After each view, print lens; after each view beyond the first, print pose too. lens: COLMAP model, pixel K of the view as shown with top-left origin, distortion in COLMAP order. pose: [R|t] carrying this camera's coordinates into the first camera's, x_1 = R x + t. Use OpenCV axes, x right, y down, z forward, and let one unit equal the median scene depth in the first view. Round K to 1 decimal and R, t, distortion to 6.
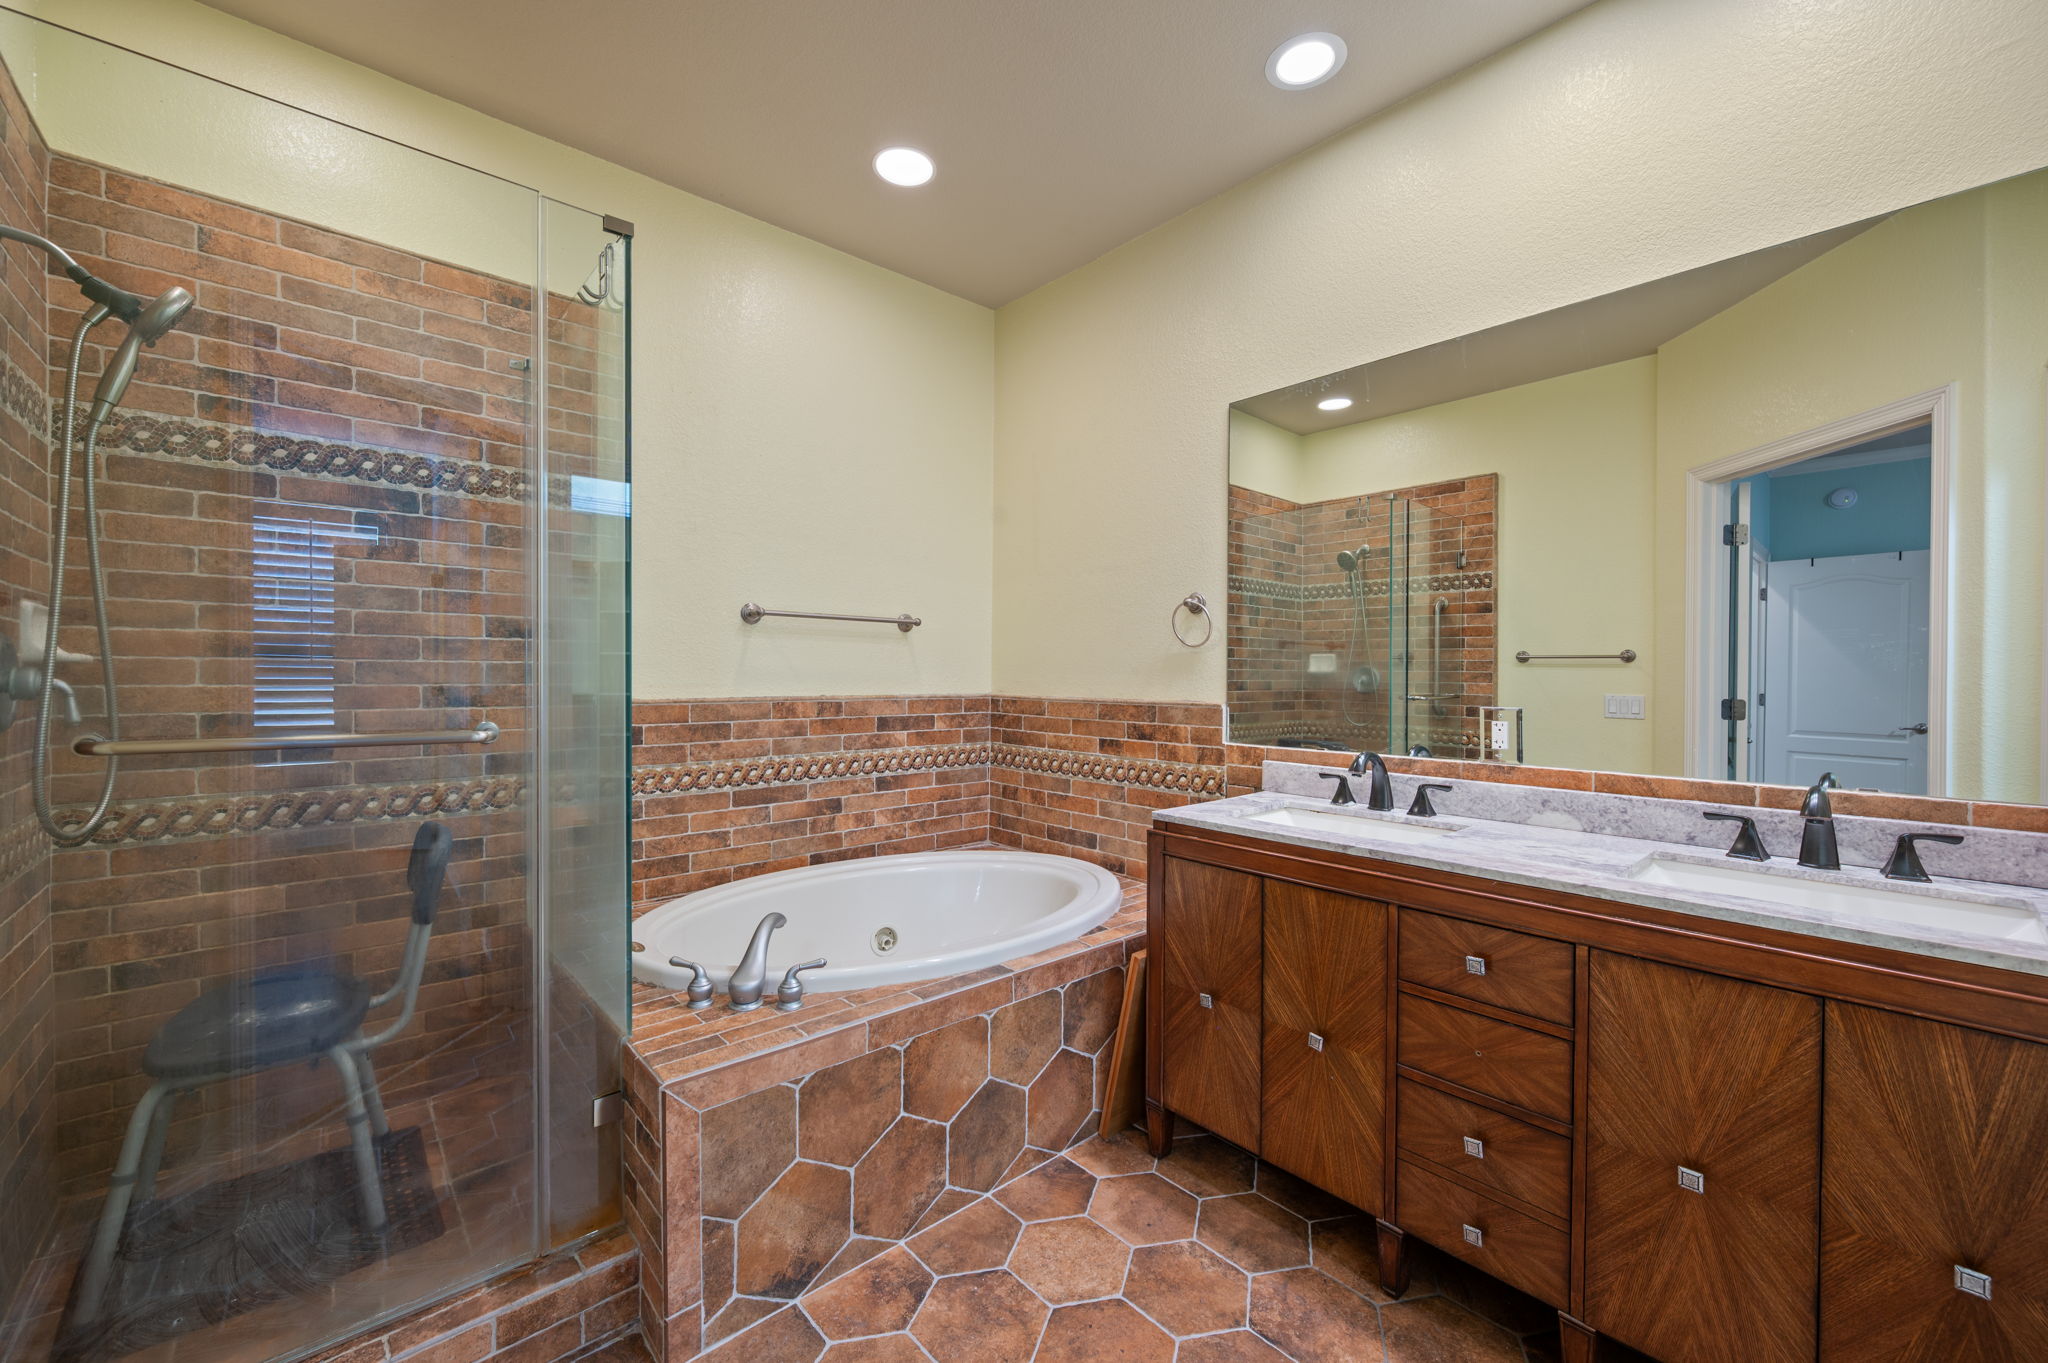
lens RADIAL K [[804.4, 0, 1024.0], [0, 804.4, 681.5], [0, 0, 1]] dist [-0.000876, -0.000232]
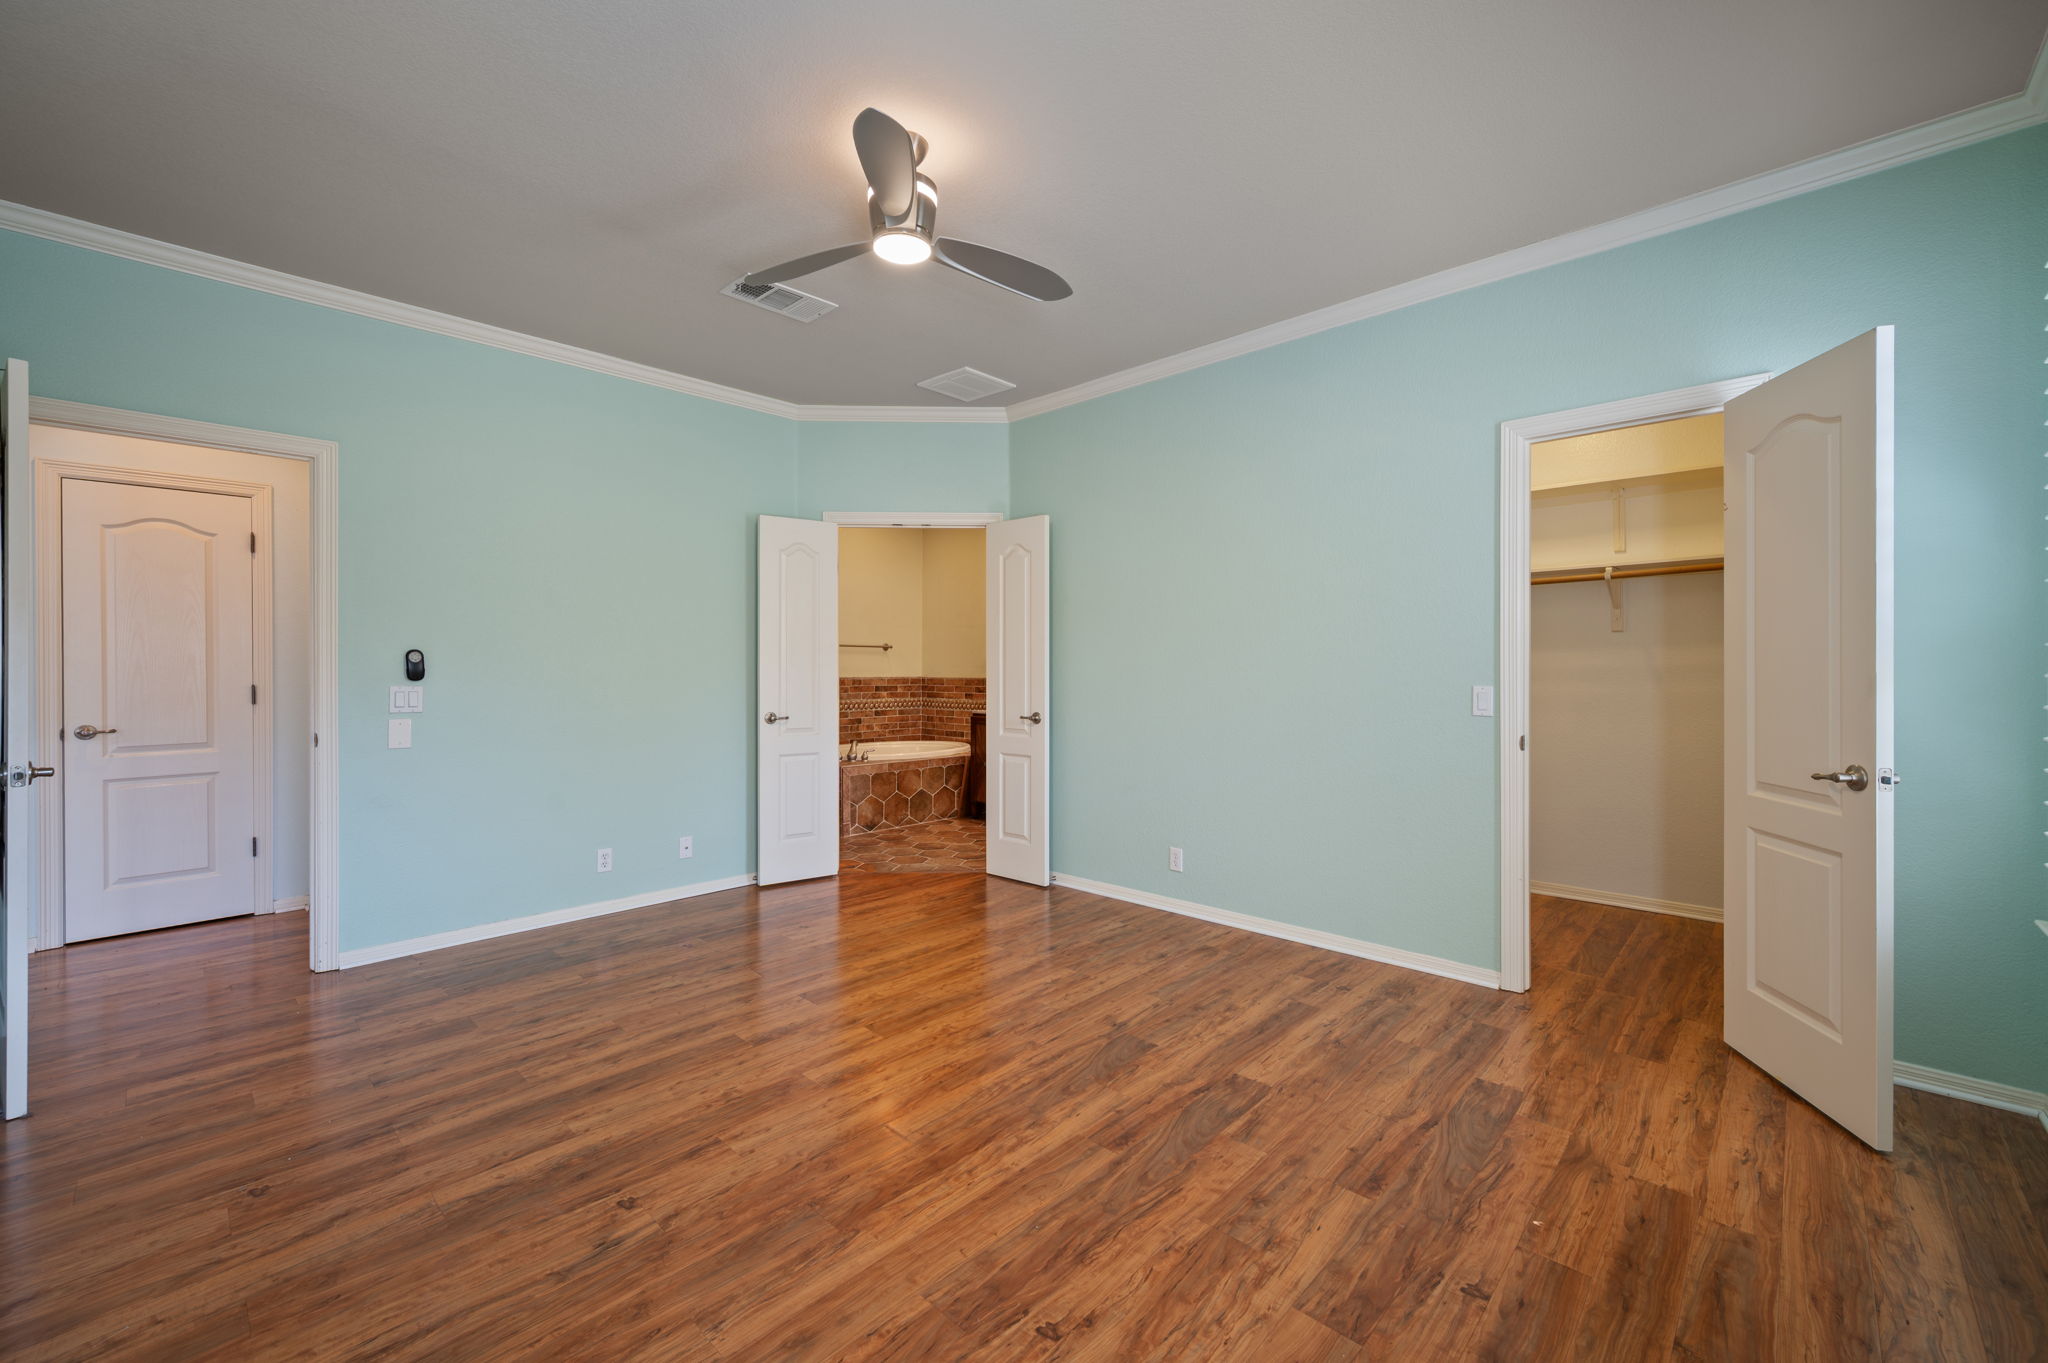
lens RADIAL K [[804.4, 0, 1024.0], [0, 804.4, 681.5], [0, 0, 1]] dist [-0.000876, -0.000232]
pose [[0.996574, -0.004671, 0.082570, 0.068359], [0.004021, 0.999960, 0.008033, 0.013275], [-0.082605, -0.007674, 0.996553, -1.492600]]
